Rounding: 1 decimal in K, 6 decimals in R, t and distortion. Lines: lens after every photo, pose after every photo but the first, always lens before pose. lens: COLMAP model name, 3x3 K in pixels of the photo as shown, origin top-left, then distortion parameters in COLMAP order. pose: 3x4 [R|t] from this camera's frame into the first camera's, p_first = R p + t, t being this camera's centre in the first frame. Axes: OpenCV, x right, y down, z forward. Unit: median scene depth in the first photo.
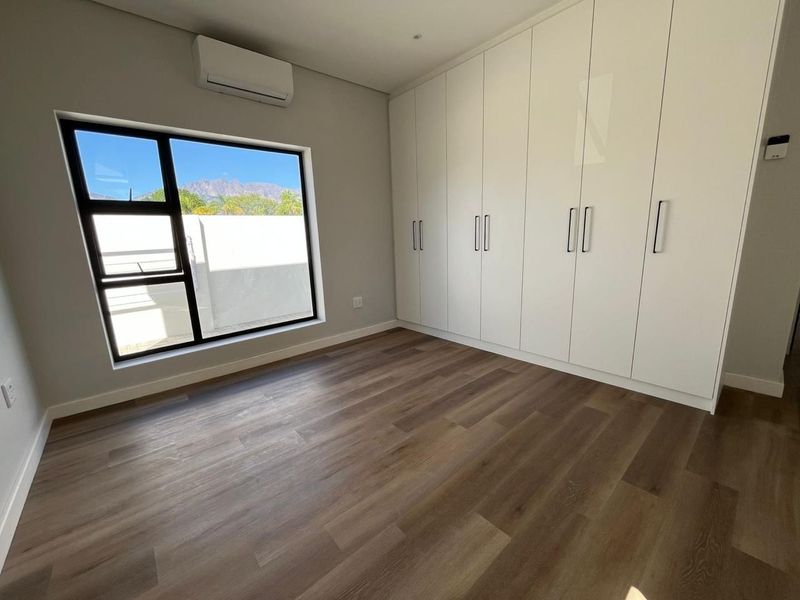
lens RADIAL K [[321.9, 0, 399.1], [0, 321.9, 299.0], [0, 0, 1]] dist [0.000235, -0.000393]
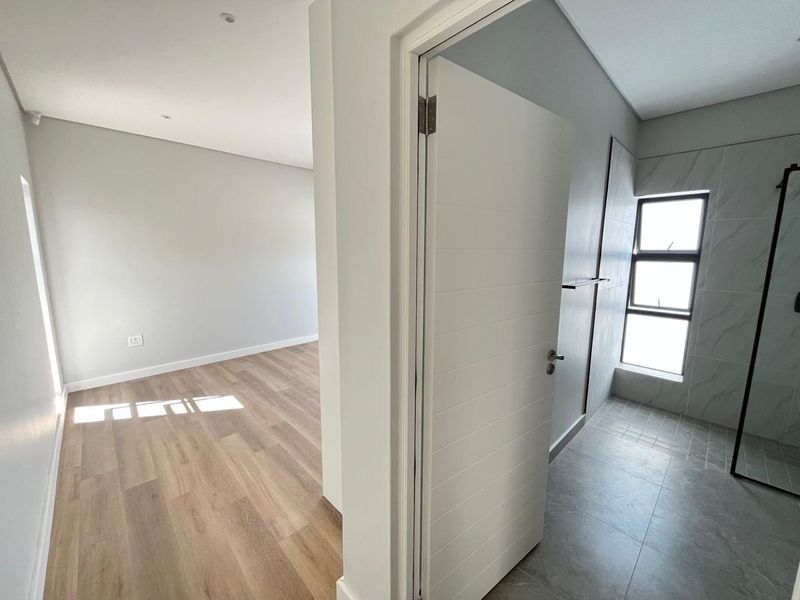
lens RADIAL K [[321.9, 0, 399.6], [0, 321.9, 297.7], [0, 0, 1]] dist [0.000235, -0.000393]
pose [[0.053641, 0.181157, -0.981990, 1.516641], [-0.206747, 0.964112, 0.166565, -0.360695], [0.976923, 0.194089, 0.089170, 0.835686]]
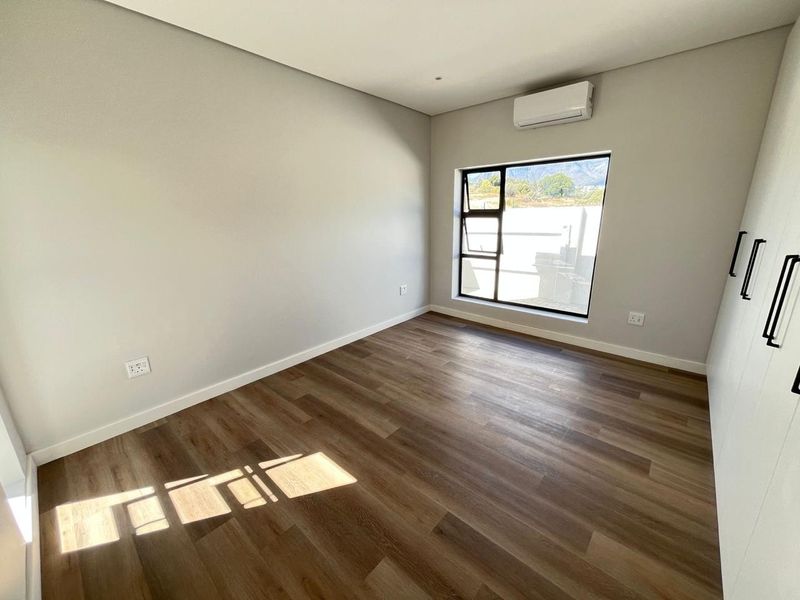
lens RADIAL K [[321.9, 0, 399.6], [0, 321.9, 299.0], [0, 0, 1]] dist [0.000235, -0.000393]
pose [[0.133434, 0.290751, -0.947449, 0.929788], [-0.185095, 0.946488, 0.264388, -0.236395], [0.973620, 0.140090, 0.180110, 0.337114]]
